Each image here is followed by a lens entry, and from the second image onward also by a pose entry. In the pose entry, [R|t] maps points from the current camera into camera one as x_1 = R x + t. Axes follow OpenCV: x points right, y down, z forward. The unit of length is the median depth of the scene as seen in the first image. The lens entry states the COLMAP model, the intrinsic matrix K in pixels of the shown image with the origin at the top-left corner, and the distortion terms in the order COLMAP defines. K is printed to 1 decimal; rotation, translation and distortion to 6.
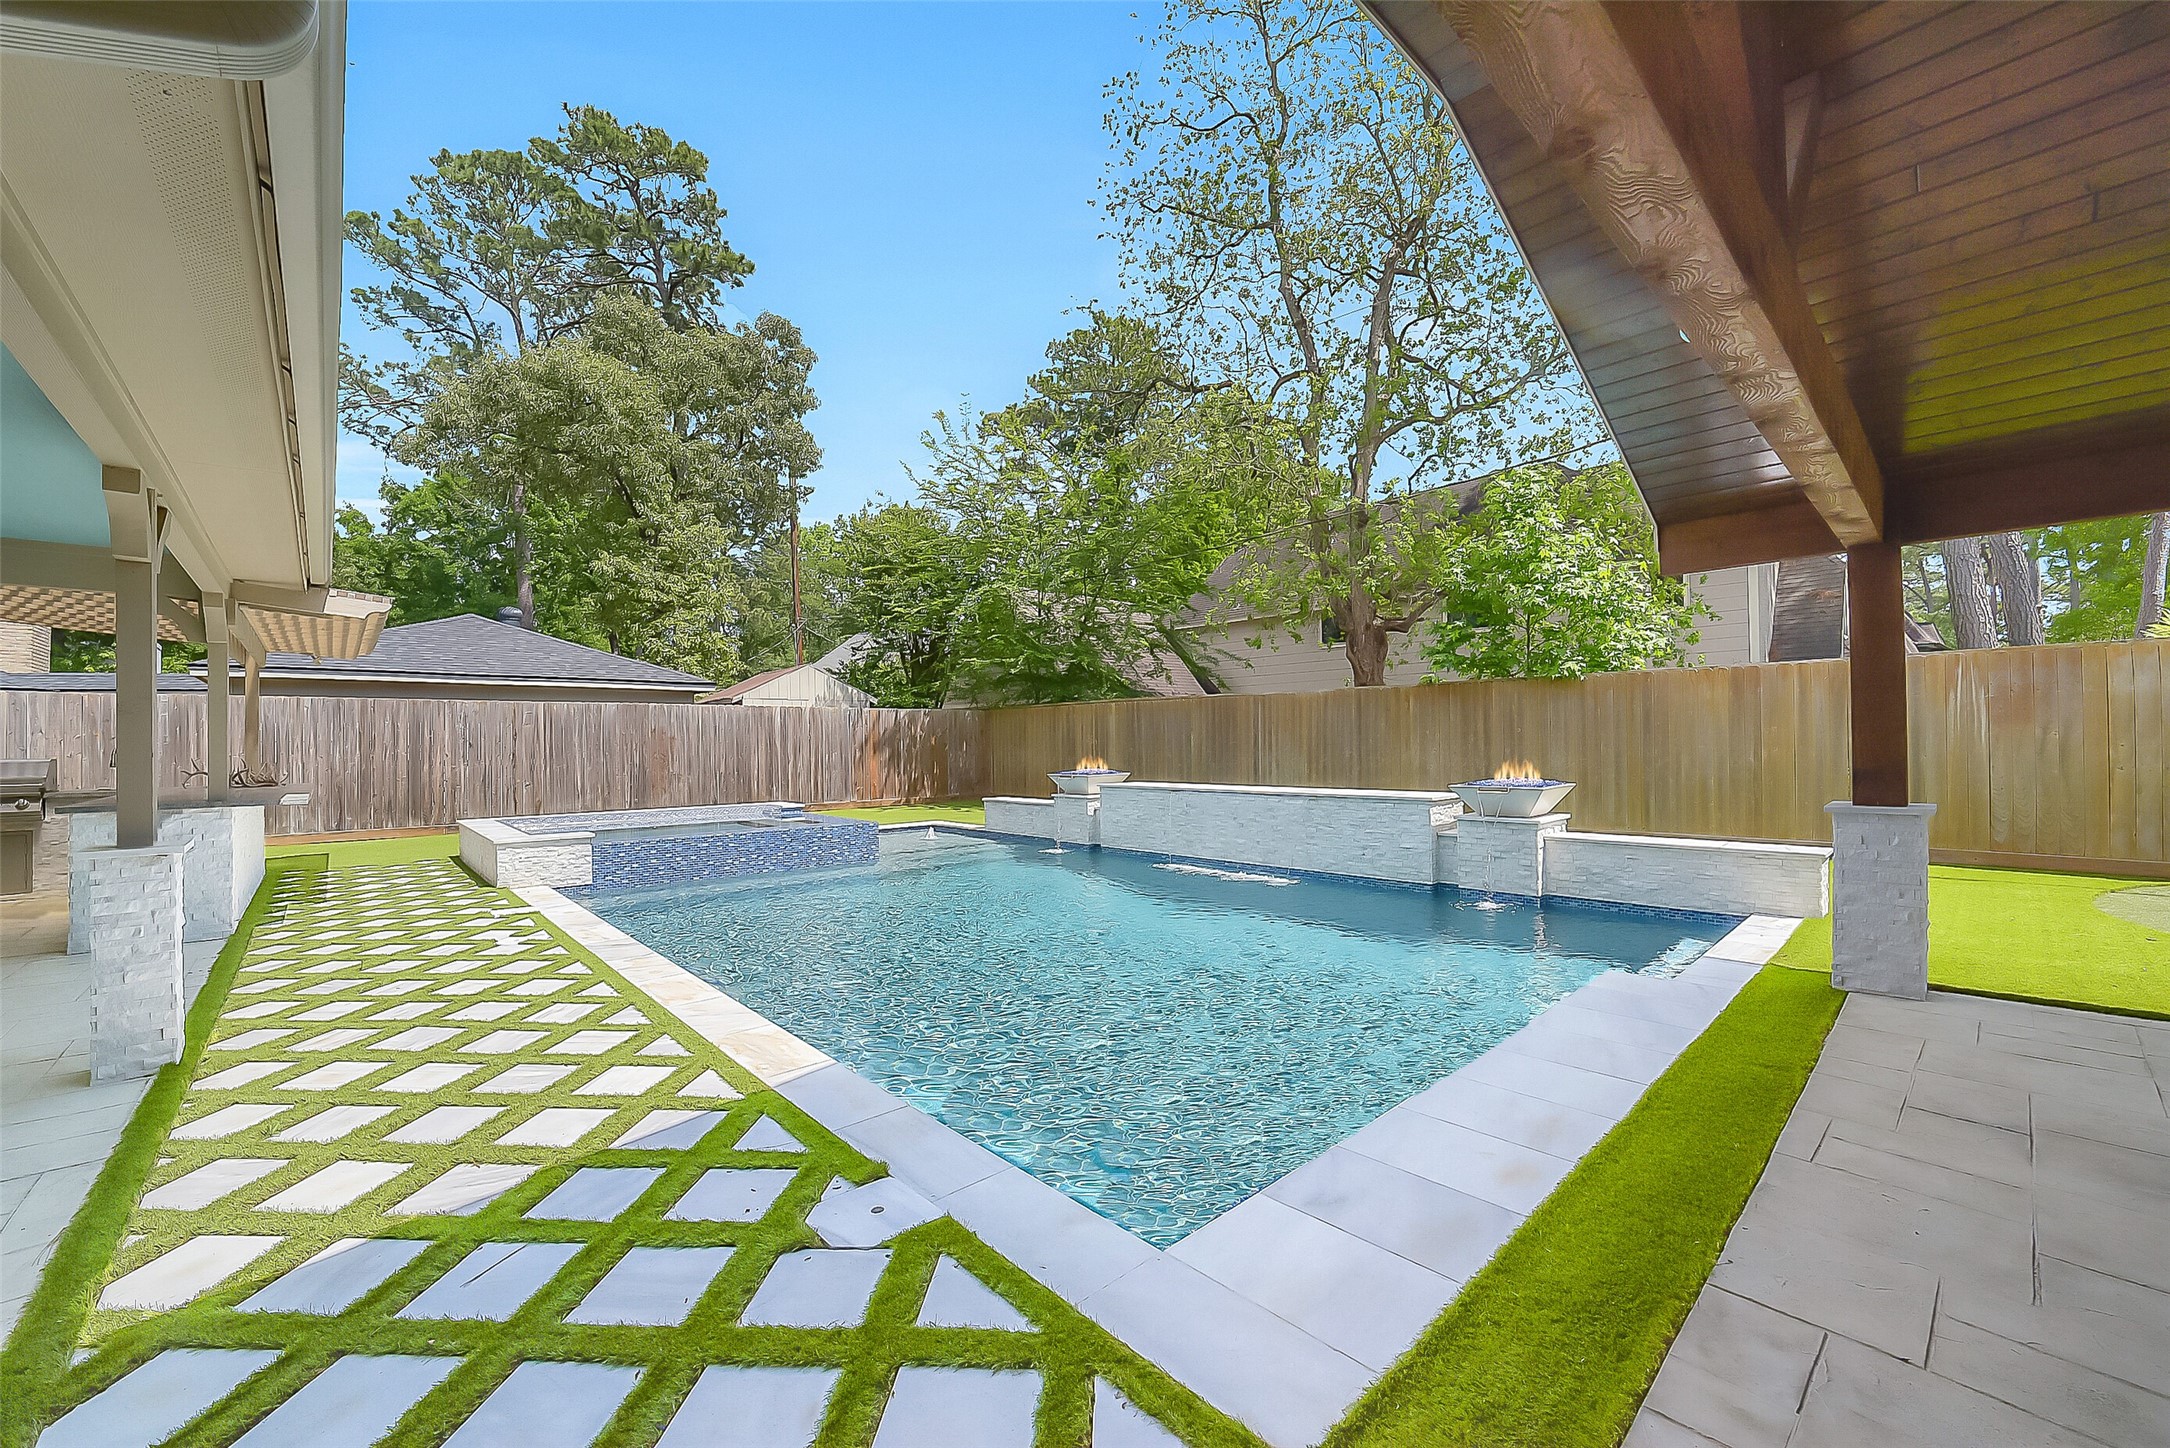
lens RADIAL K [[834.1, 0, 1080.6], [0, 834.1, 735.7], [0, 0, 1]] dist [-0.025215, 0.000172]
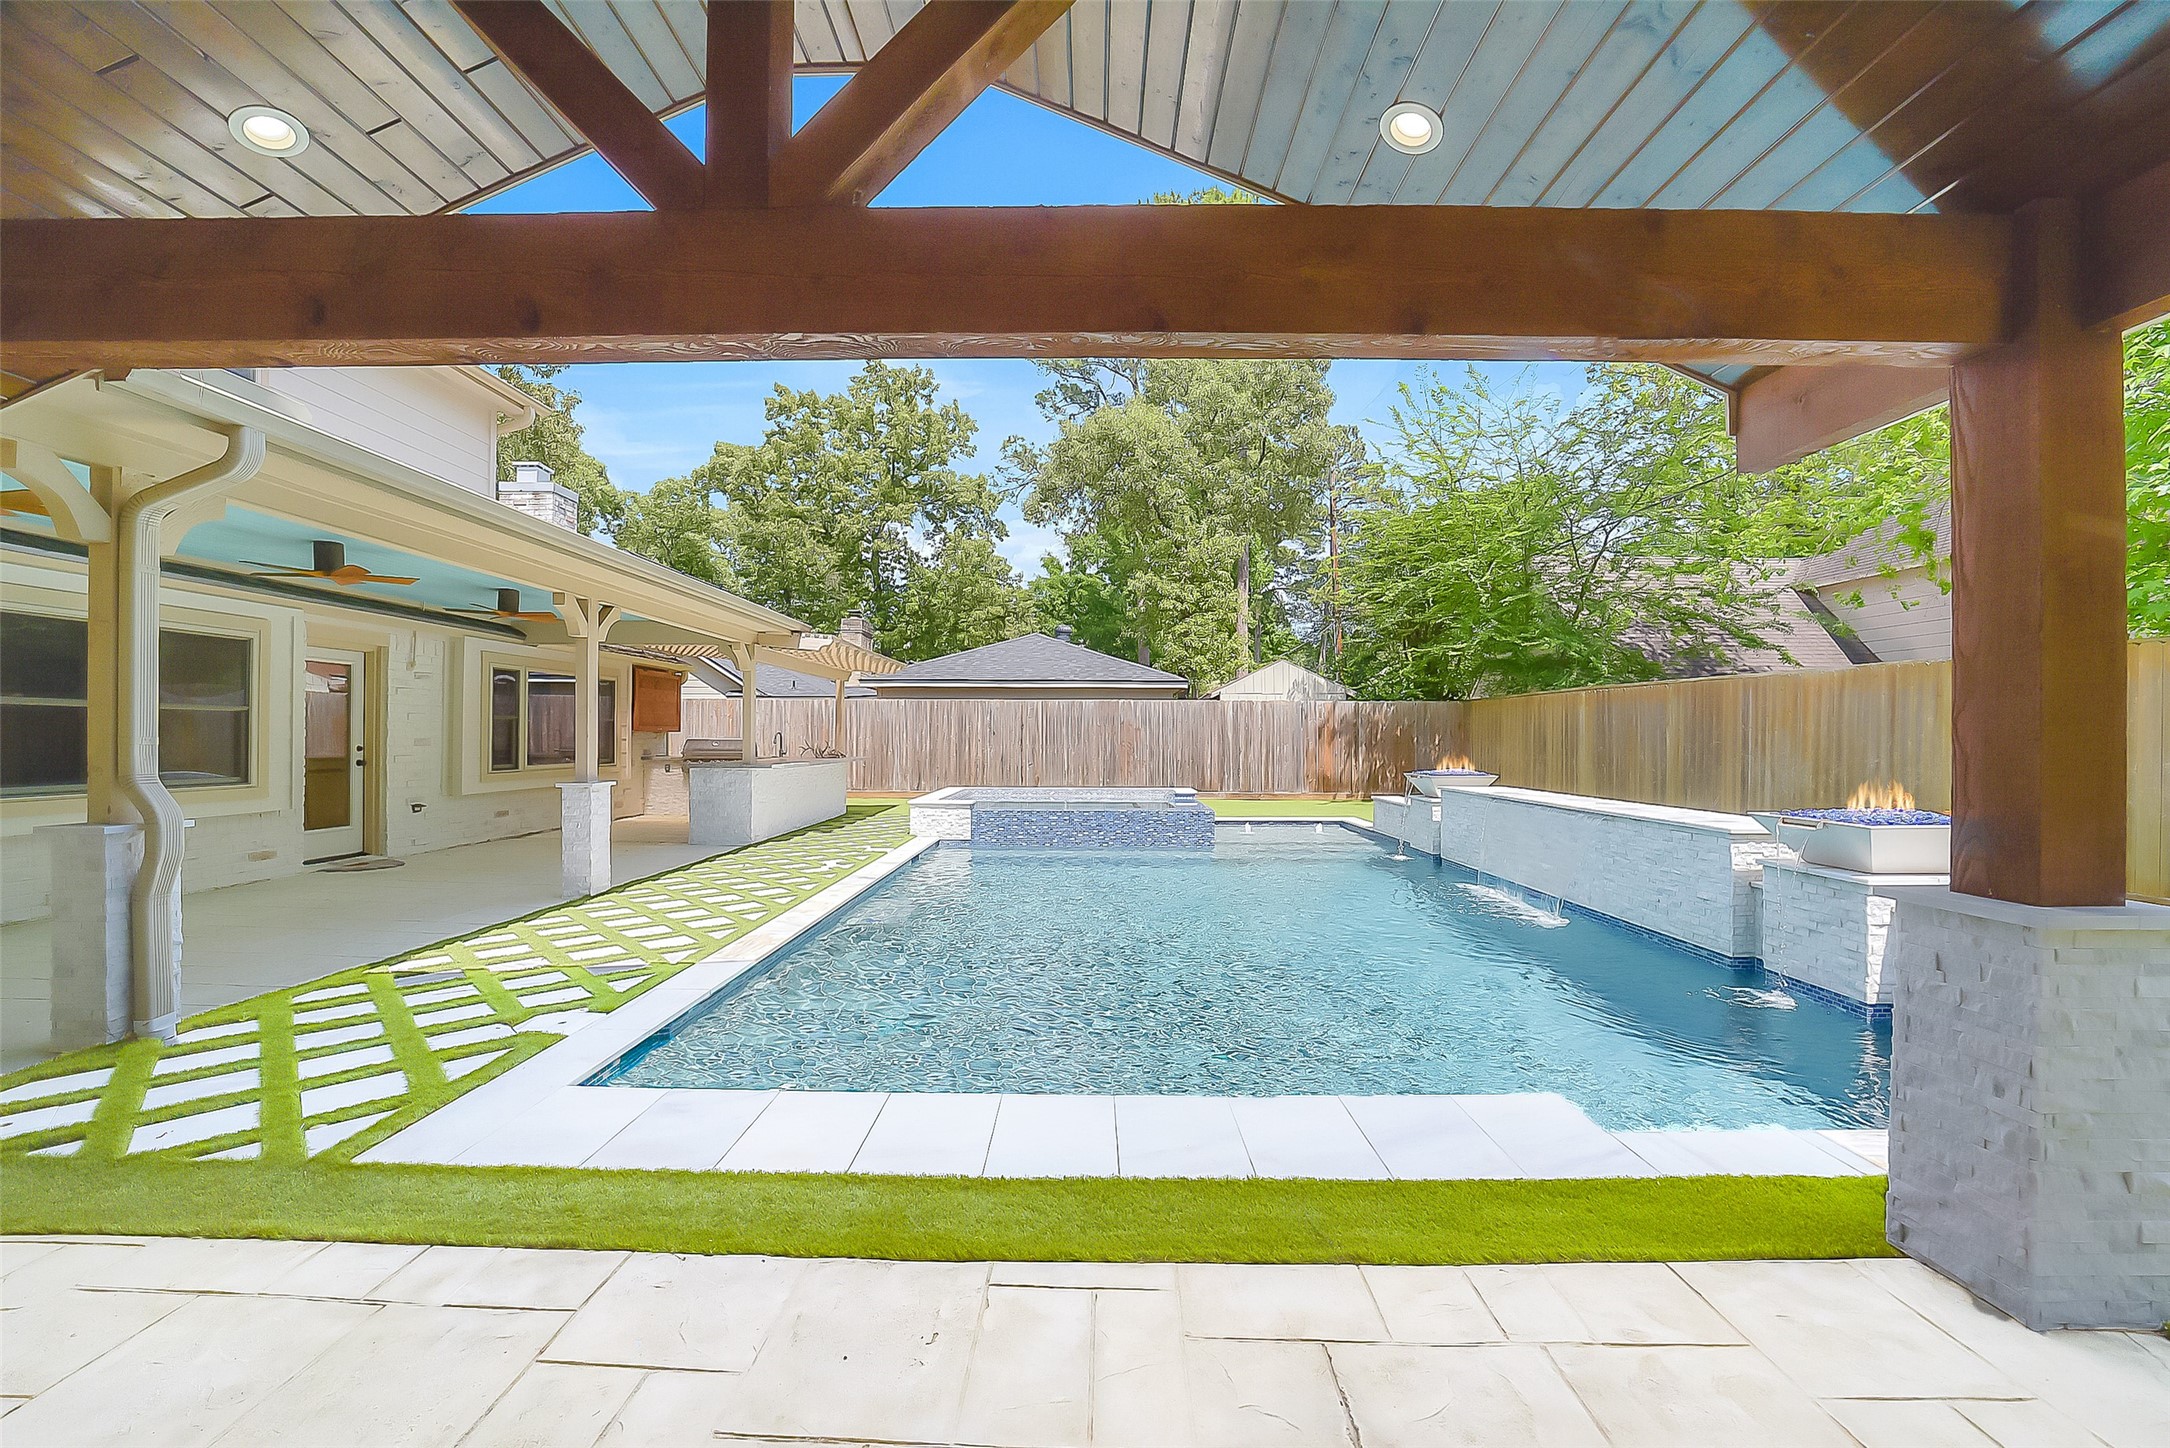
lens RADIAL K [[834.1, 0, 1080.6], [0, 834.1, 735.7], [0, 0, 1]] dist [-0.025215, 0.000172]
pose [[0.733208, 0.013623, -0.679868, 0.262743], [-0.005393, 0.999884, 0.014219, -0.004317], [0.679983, -0.006758, 0.733197, 0.081020]]
